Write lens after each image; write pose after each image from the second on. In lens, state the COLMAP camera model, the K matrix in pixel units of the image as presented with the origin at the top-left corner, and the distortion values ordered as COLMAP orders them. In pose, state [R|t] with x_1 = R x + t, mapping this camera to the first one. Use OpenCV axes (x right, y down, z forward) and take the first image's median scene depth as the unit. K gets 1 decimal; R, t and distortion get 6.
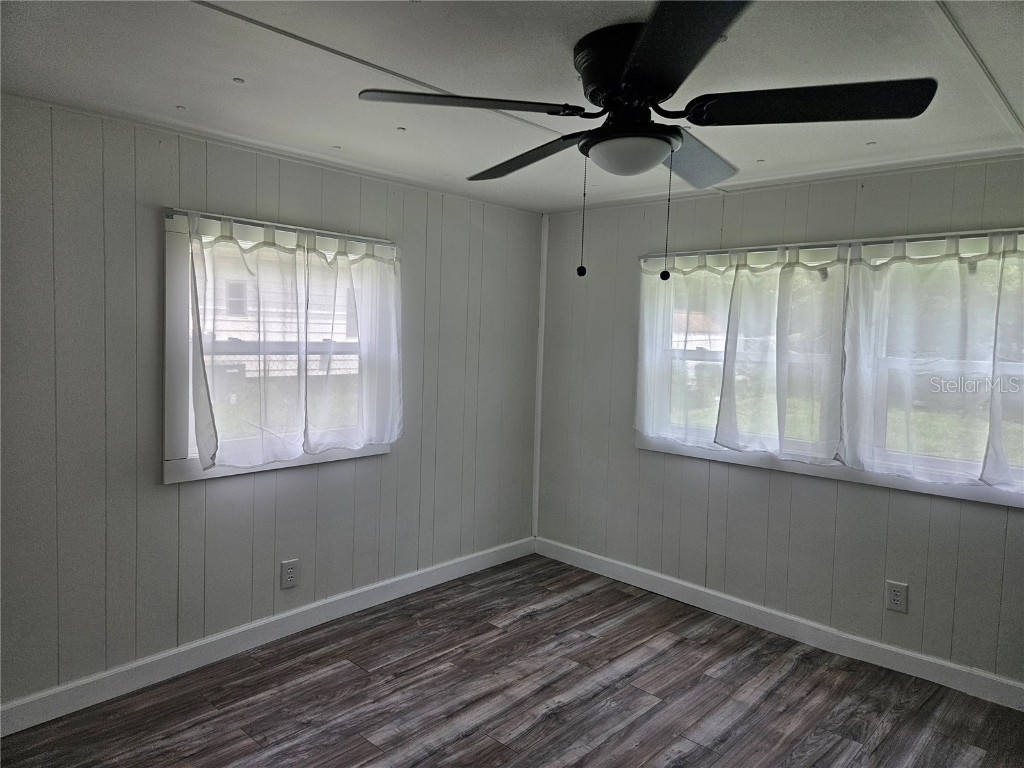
lens RADIAL K [[689.0, 0, 515.9], [0, 689.0, 379.1], [0, 0, 1]] dist [0.065710, -0.062672]
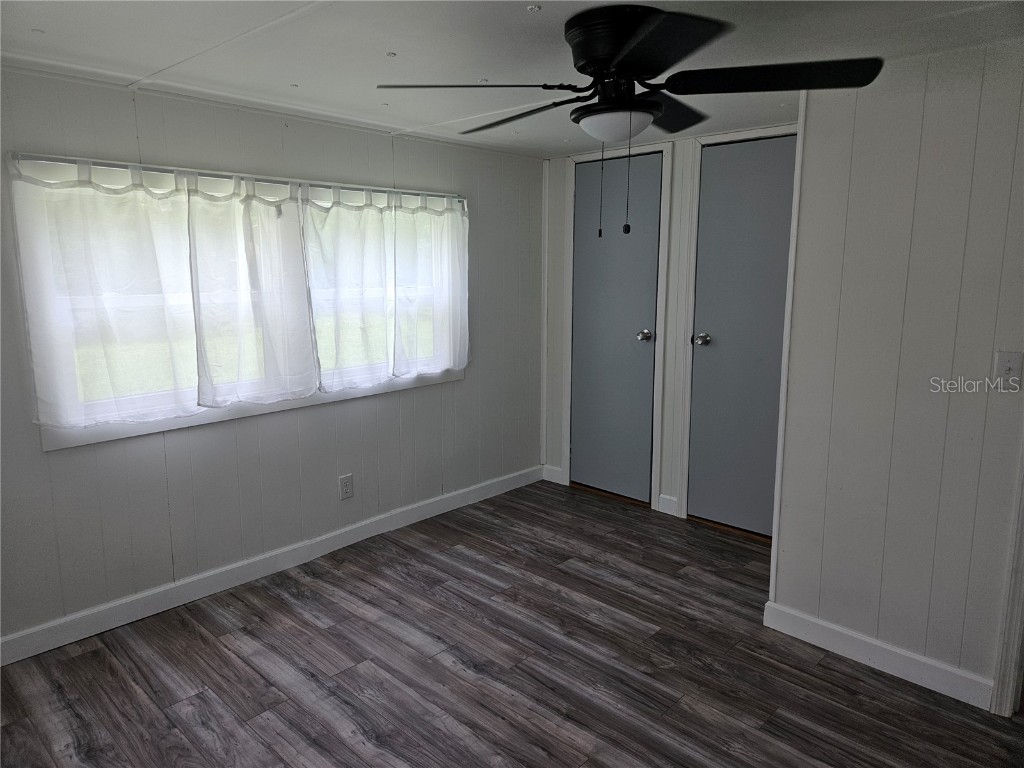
lens RADIAL K [[689.0, 0, 491.7], [0, 689.0, 379.9], [0, 0, 1]] dist [0.065710, -0.062672]
pose [[0.016248, -0.195388, 0.980592, -0.593872], [0.069512, 0.978569, 0.193833, -0.086962], [-0.997449, 0.065013, 0.029481, 0.695269]]
